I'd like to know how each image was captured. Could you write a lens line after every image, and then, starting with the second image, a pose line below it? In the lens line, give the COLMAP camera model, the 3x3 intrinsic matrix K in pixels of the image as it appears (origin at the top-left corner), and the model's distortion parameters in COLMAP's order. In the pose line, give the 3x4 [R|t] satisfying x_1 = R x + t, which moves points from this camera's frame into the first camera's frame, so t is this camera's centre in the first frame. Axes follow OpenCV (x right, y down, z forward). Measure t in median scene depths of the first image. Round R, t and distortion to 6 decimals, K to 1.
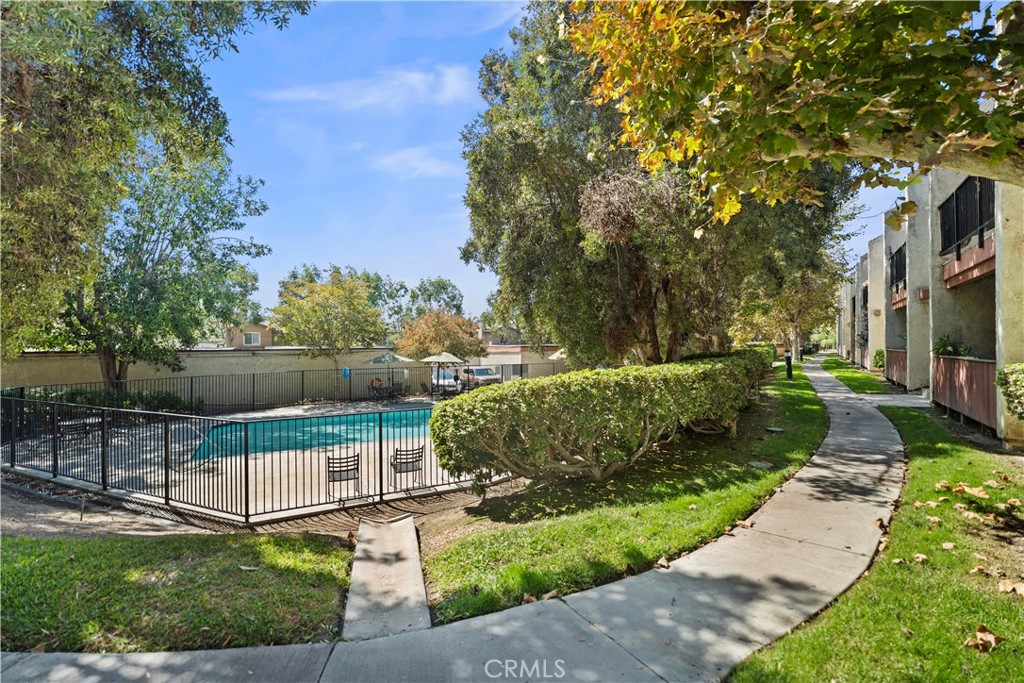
lens RADIAL K [[445.2, 0, 512.0], [0, 445.2, 341.5], [0, 0, 1]] dist [-0.001184, -0.000192]
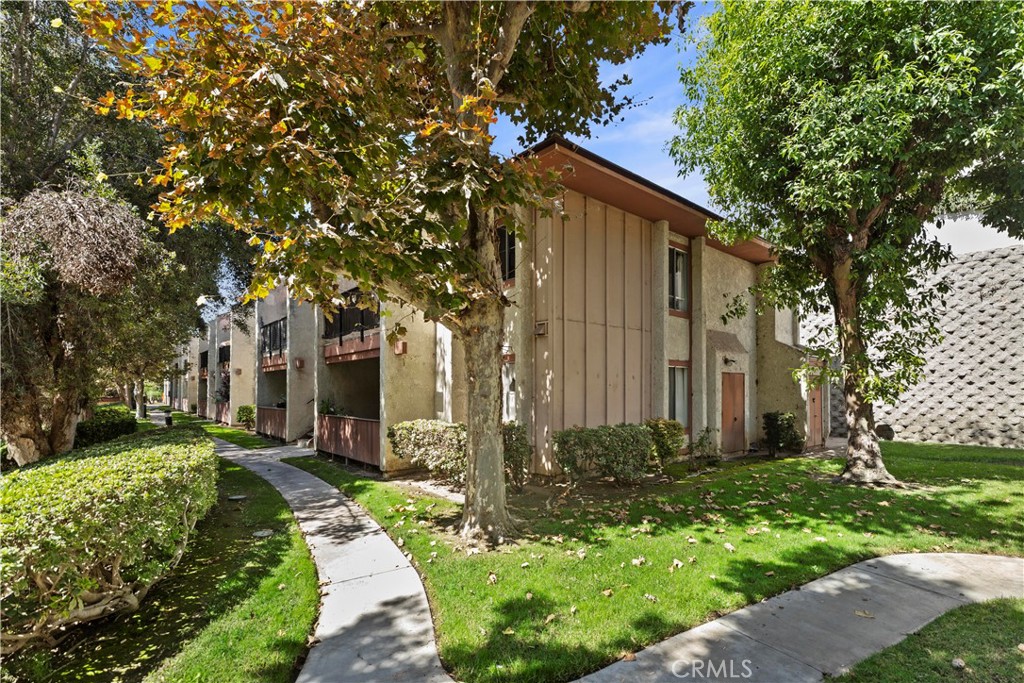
lens RADIAL K [[478.3, 0, 514.0], [0, 478.3, 384.1], [0, 0, 1]] dist [-0.001383, -0.000327]
pose [[0.276154, 0.011460, 0.961045, -0.366294], [0.001249, 0.999924, -0.012283, -0.062037], [-0.961112, 0.004592, 0.276119, 0.109673]]
